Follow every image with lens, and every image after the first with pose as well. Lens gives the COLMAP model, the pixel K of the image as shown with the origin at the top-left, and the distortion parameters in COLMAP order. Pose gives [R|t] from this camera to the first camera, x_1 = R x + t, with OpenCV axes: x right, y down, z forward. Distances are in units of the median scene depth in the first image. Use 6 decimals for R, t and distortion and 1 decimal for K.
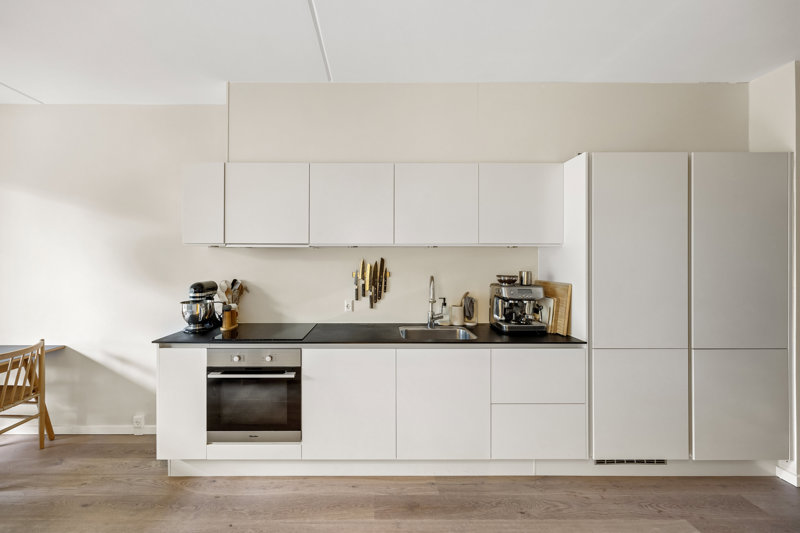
lens RADIAL K [[313.2, 0, 379.4], [0, 313.2, 260.8], [0, 0, 1]] dist [0.000746, -0.000051]
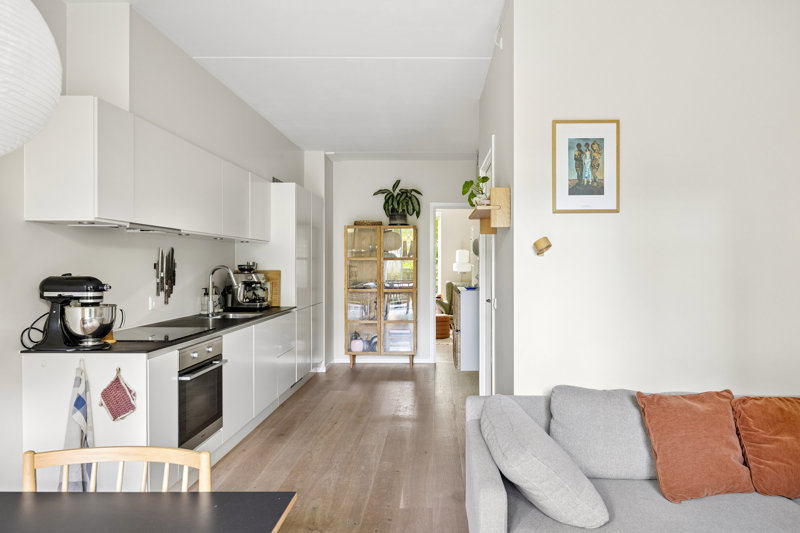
lens RADIAL K [[541.8, 0, 433.6], [0, 541.8, 265.5], [0, 0, 1]] dist [0.006340, 0.002360]
pose [[0.010606, -0.002826, 0.999940, -1.671072], [-0.001643, 0.999995, 0.002844, 0.040318], [-0.999942, -0.001673, 0.010602, 0.242937]]
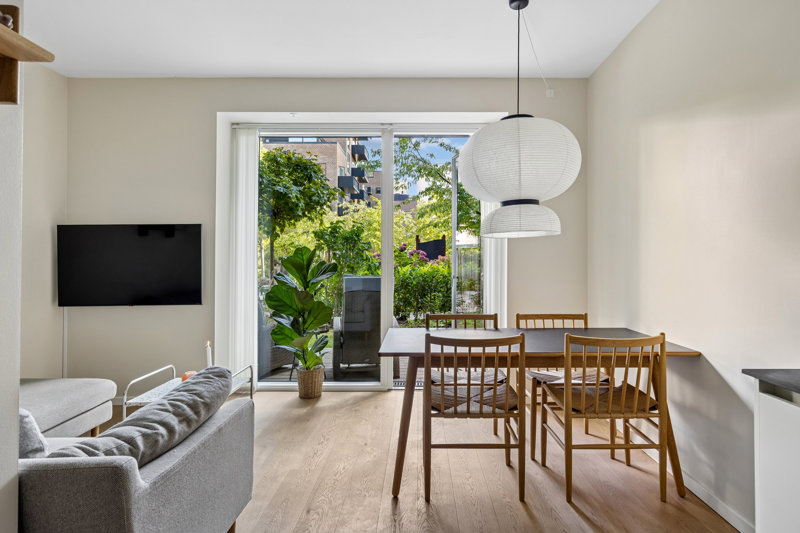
lens RADIAL K [[440.7, 0, 420.9], [0, 440.7, 260.8], [0, 0, 1]] dist [0.022953, 0.000601]
pose [[-0.006122, -0.003387, -0.999976, -0.141709], [-0.000785, 0.999994, -0.003382, 0.103356], [0.999981, 0.000765, -0.006124, 0.496105]]
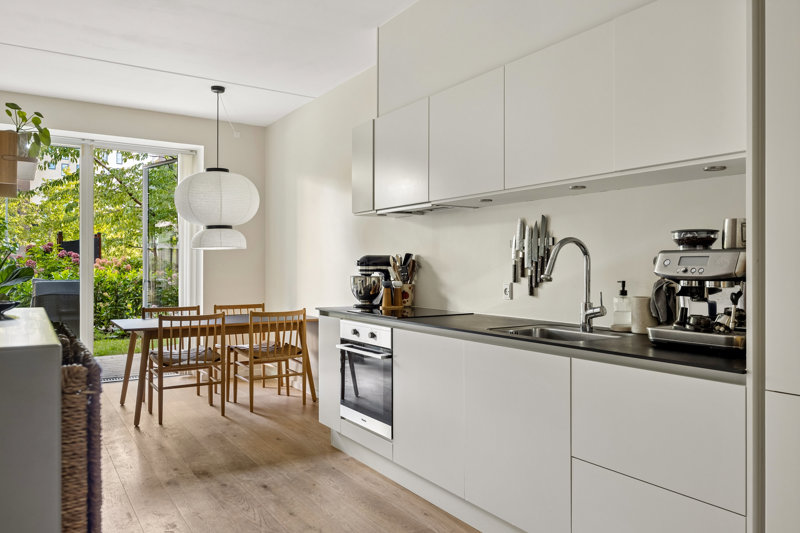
lens RADIAL K [[587.2, 0, 400.0], [0, 587.2, 266.5], [0, 0, 1]] dist [-0.007315, -0.001162]
pose [[0.536411, 0.000175, -0.843957, 0.892363], [-0.000282, 1.000000, 0.000027, 0.099144], [0.843957, 0.000224, 0.536411, 0.152731]]
